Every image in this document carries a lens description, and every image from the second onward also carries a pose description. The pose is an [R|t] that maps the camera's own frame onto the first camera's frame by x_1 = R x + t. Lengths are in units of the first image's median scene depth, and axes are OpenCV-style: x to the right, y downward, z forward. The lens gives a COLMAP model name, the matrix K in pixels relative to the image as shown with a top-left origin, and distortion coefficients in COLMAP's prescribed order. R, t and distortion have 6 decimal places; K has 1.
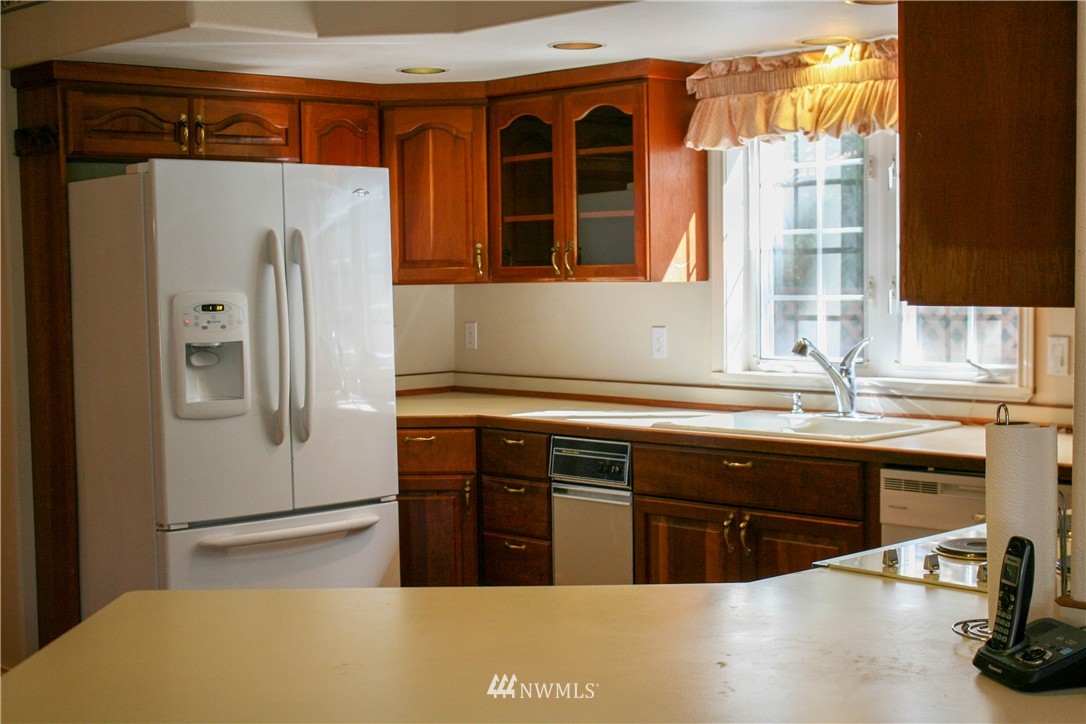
lens RADIAL K [[1652.7, 0, 543.0], [0, 1652.7, 362.0], [0, 0, 1]] dist [-0.015709, -0.023546]
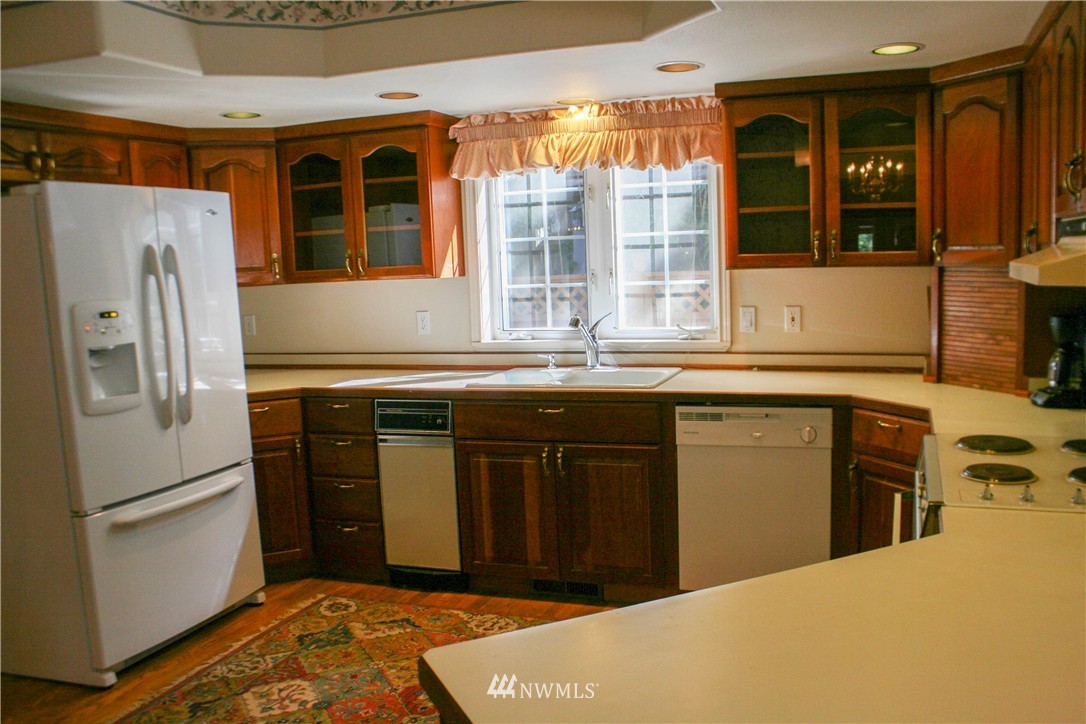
lens RADIAL K [[927.2, 0, 545.8], [0, 927.2, 376.5], [0, 0, 1]] dist [-0.171753, 0.173229]
pose [[0.882570, -0.078693, 0.463550, -0.214982], [0.050748, 0.996078, 0.072476, -0.019429], [-0.467435, -0.040441, 0.883102, 0.305432]]
